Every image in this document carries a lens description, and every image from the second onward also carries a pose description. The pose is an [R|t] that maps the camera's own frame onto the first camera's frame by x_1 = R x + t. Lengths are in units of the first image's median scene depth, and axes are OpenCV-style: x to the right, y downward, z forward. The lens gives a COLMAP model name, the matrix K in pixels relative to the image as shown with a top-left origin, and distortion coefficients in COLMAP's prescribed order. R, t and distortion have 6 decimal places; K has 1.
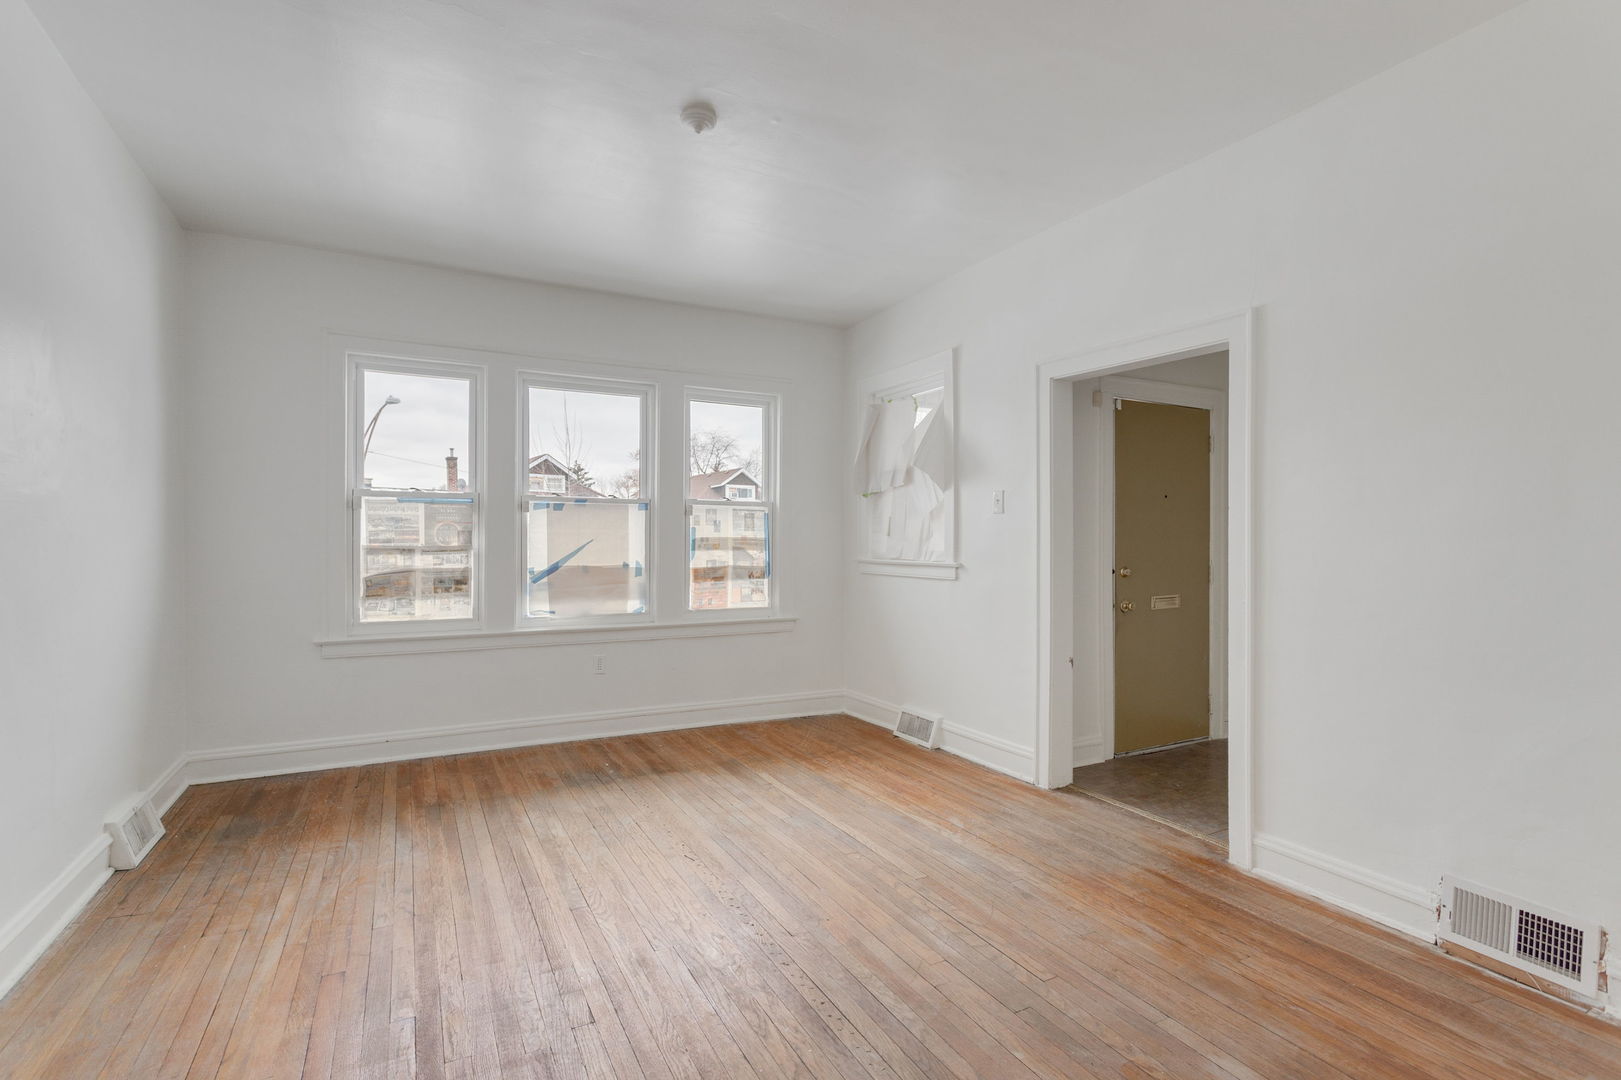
lens RADIAL K [[765.0, 0, 810.0], [0, 765.0, 541.9], [0, 0, 1]] dist [0.007110, -0.000793]
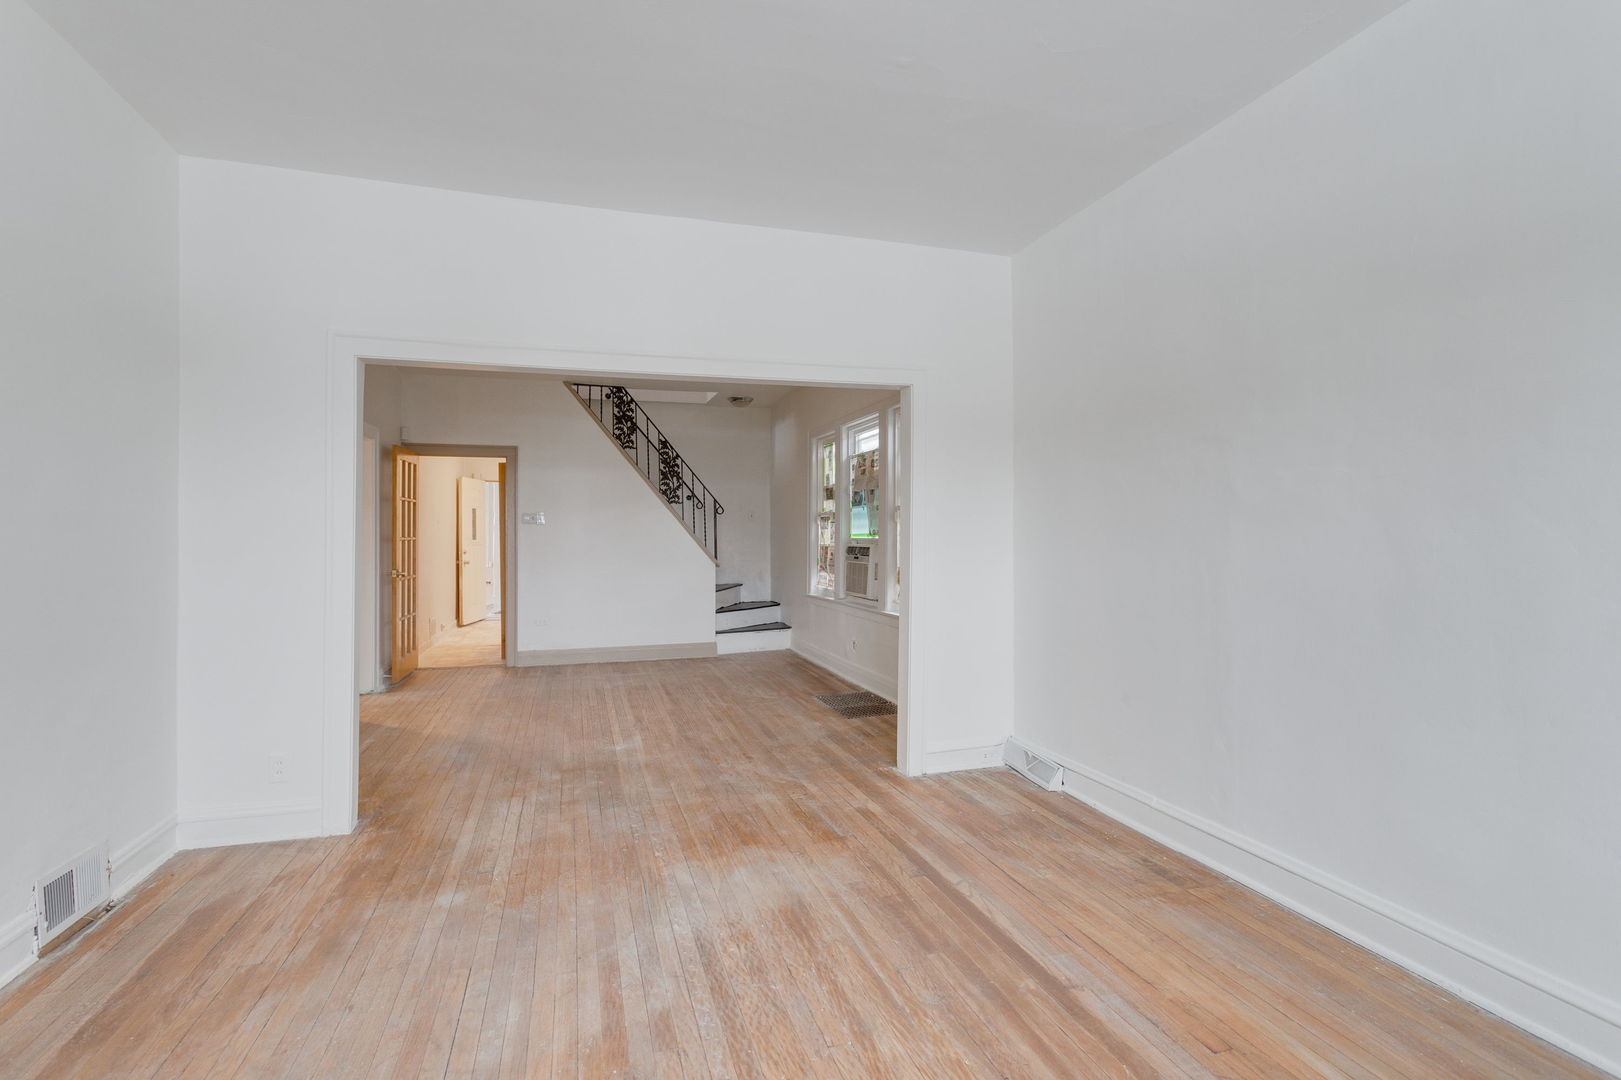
lens RADIAL K [[765.0, 0, 809.9], [0, 765.0, 536.3], [0, 0, 1]] dist [0.007110, -0.000793]
pose [[-0.983522, -0.003248, 0.180761, -0.327331], [-0.003940, 0.999986, -0.003474, -0.000539], [-0.180747, -0.004129, -0.983521, 1.948446]]
